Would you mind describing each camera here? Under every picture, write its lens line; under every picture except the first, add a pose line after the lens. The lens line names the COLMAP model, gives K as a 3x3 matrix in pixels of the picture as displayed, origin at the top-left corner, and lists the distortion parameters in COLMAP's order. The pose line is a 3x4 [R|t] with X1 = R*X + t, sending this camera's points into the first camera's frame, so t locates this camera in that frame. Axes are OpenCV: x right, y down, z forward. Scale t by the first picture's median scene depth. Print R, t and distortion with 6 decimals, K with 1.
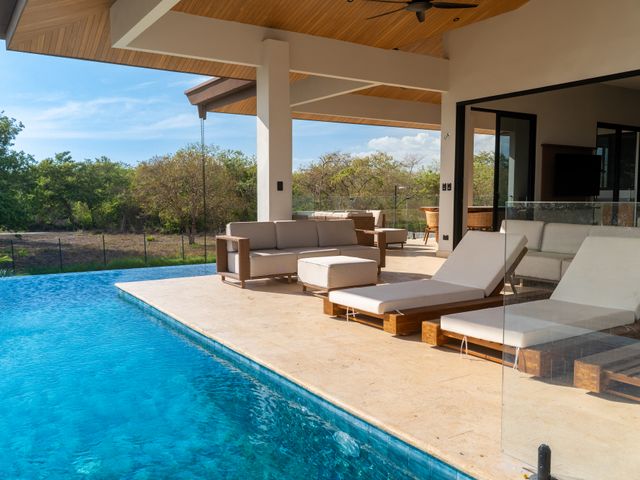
lens RADIAL K [[563.2, 0, 318.6], [0, 563.2, 239.2], [0, 0, 1]] dist [0.009391, 0.001240]
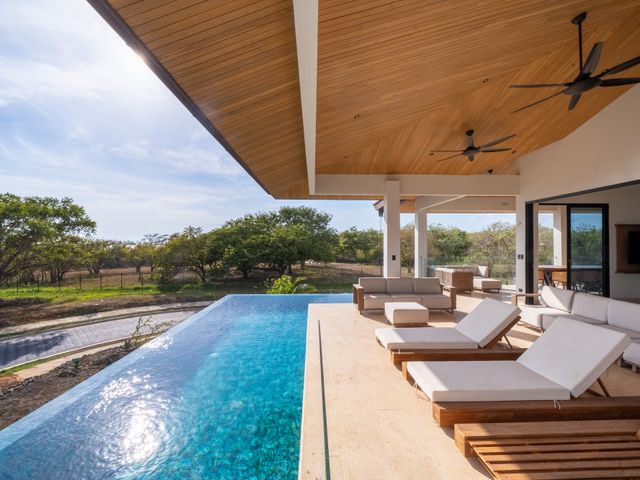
lens RADIAL K [[285.5, 0, 321.1], [0, 285.5, 245.3], [0, 0, 1]] dist [-0.000703, -0.000287]
pose [[0.856492, 0.000784, -0.516160, 0.163885], [-0.041792, 0.996821, -0.067834, -0.048595], [0.514466, 0.079670, 0.853802, 0.064180]]
